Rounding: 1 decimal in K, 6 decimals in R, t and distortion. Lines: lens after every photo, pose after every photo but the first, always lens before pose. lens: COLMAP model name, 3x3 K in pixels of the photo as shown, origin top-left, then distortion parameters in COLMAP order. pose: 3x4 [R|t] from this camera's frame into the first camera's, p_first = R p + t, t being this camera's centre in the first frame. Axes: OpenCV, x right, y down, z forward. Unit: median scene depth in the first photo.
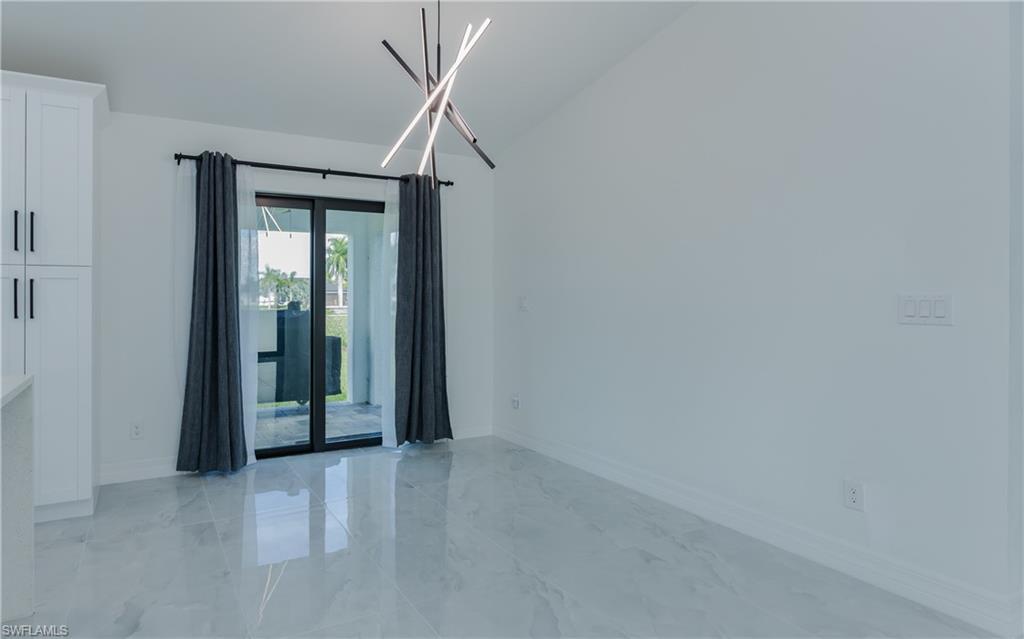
lens RADIAL K [[593.8, 0, 510.7], [0, 593.8, 316.7], [0, 0, 1]] dist [-0.000135, -0.000472]
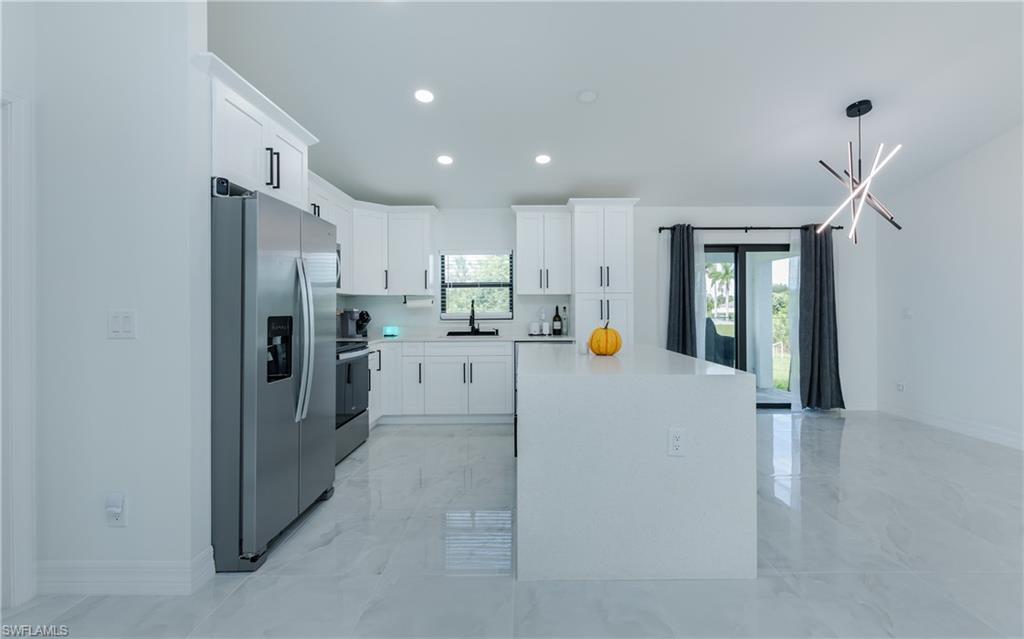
lens RADIAL K [[513.2, 0, 516.6], [0, 513.2, 309.1], [0, 0, 1]] dist [-0.000784, -0.000575]
pose [[0.841383, -0.002274, -0.540434, -0.095319], [-0.012451, 0.999644, -0.023590, 0.007811], [0.540295, 0.026577, 0.841056, -0.455825]]
